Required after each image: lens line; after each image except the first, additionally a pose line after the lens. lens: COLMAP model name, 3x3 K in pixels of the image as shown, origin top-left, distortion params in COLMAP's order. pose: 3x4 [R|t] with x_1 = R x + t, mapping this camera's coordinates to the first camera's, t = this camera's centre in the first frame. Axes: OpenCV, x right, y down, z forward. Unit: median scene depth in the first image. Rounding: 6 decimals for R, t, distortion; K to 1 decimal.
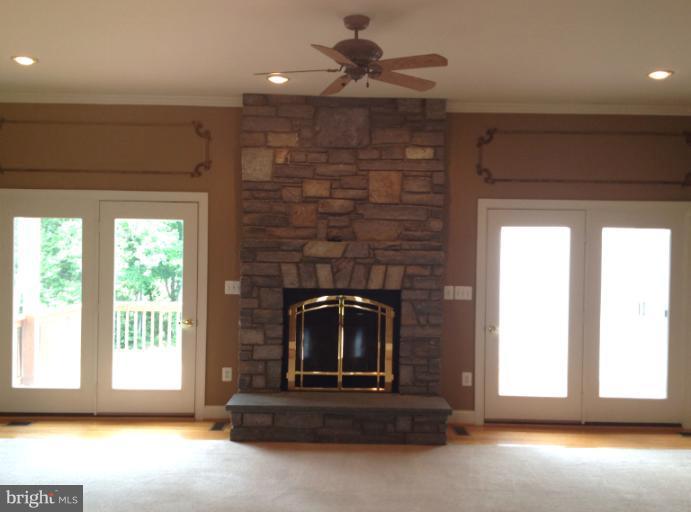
lens RADIAL K [[731.0, 0, 345.5], [0, 731.0, 271.3], [0, 0, 1]] dist [0.161496, 0.000624]
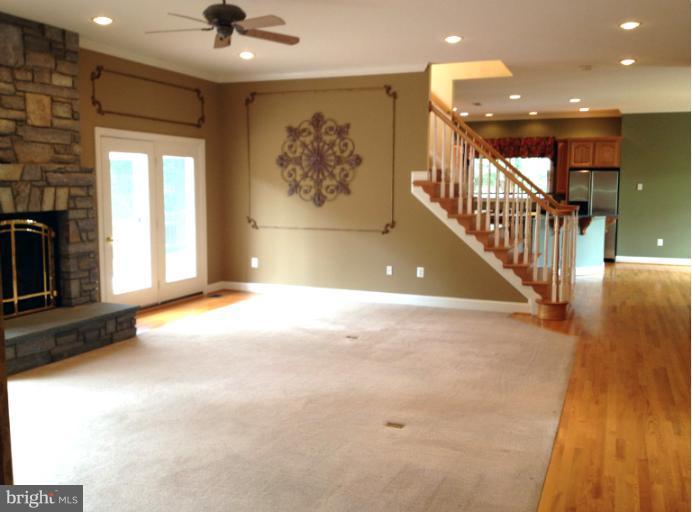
lens RADIAL K [[660.6, 0, 346.0], [0, 660.6, 256.0], [0, 0, 1]] dist [-0.008085, -0.020930]
pose [[0.385994, -0.117661, 0.914967, -0.642165], [0.024838, 0.992799, 0.117192, -0.010465], [-0.922167, -0.022510, 0.386137, 0.251470]]
